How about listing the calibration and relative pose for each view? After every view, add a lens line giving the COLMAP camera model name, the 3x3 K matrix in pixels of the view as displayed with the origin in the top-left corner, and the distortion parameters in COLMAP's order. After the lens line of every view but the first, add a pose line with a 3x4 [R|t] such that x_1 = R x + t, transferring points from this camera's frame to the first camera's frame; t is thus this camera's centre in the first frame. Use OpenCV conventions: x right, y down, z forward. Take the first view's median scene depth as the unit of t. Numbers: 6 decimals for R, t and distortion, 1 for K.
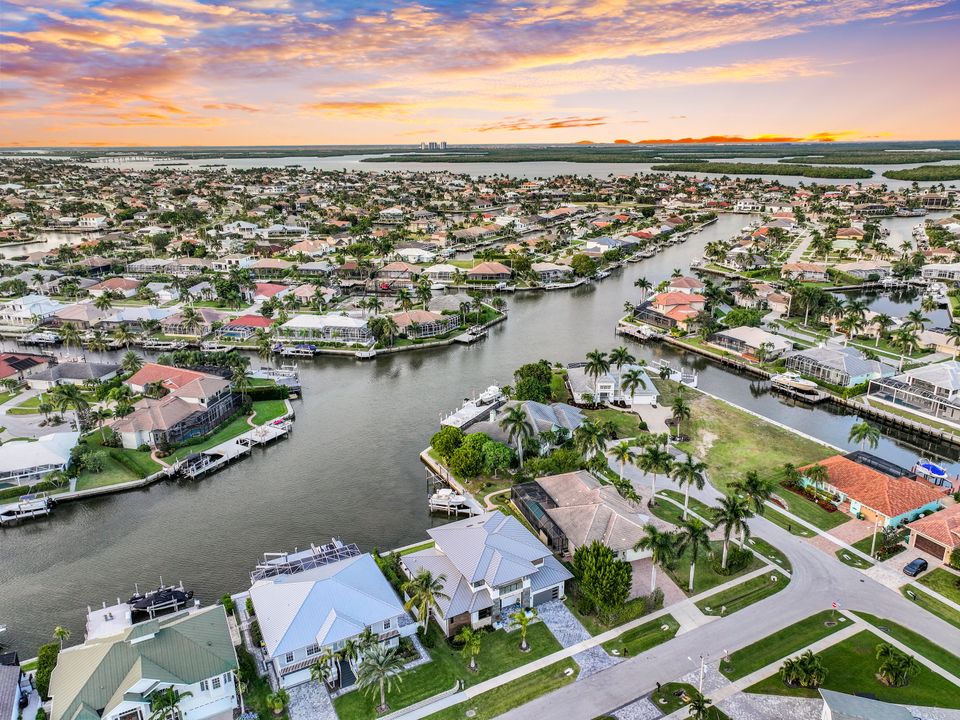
lens RADIAL K [[671.2, 0, 480.0], [0, 671.2, 360.0], [0, 0, 1]] dist [0.002062, 0.000770]
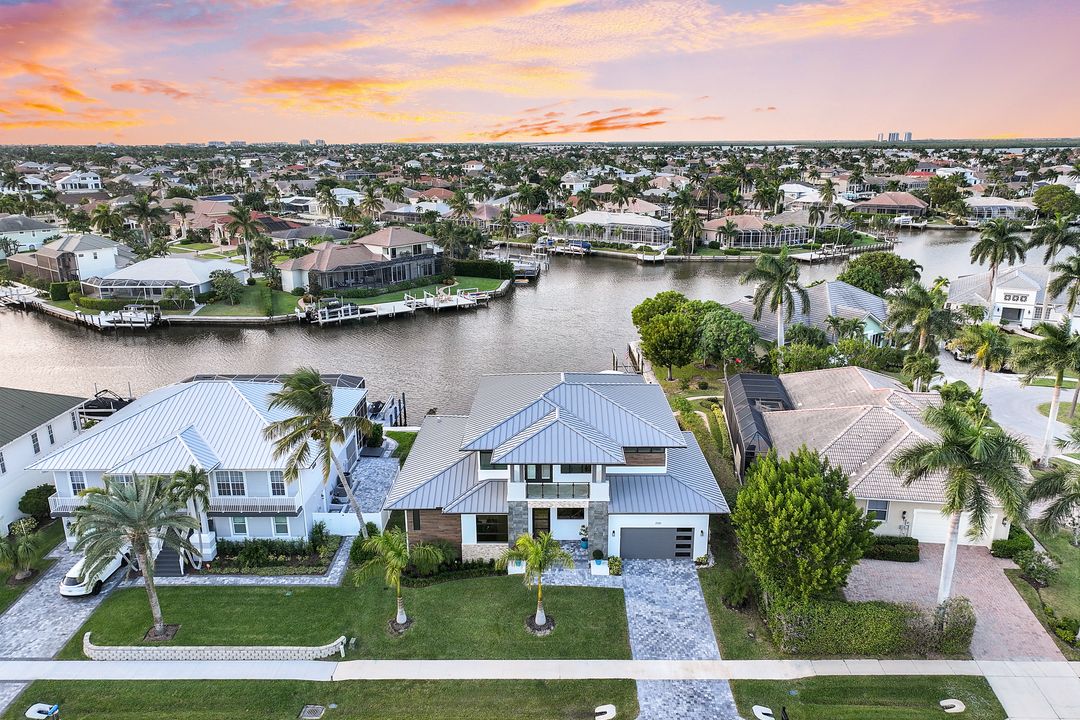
lens RADIAL K [[756.8, 0, 540.0], [0, 756.8, 360.0], [0, 0, 1]] dist [0.007909, 0.002930]
pose [[0.883183, 0.139218, -0.447892, 0.149029], [-0.149543, 0.988677, 0.012432, 0.156939], [0.444551, 0.056000, 0.894001, 0.345206]]
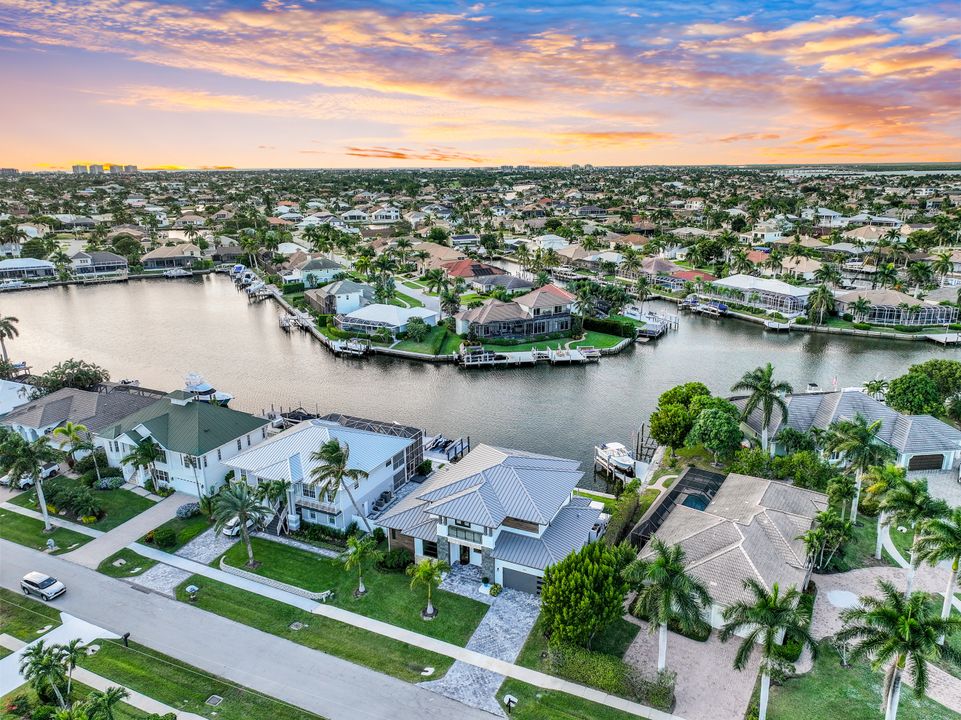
lens RADIAL K [[666.4, 0, 480.5], [0, 666.4, 360.0], [0, 0, 1]] dist [0.007999, 0.002348]
pose [[0.610253, 0.229596, -0.758206, 0.331919], [-0.242854, 0.965219, 0.096818, 0.058797], [0.754064, 0.125051, 0.644787, 0.337477]]
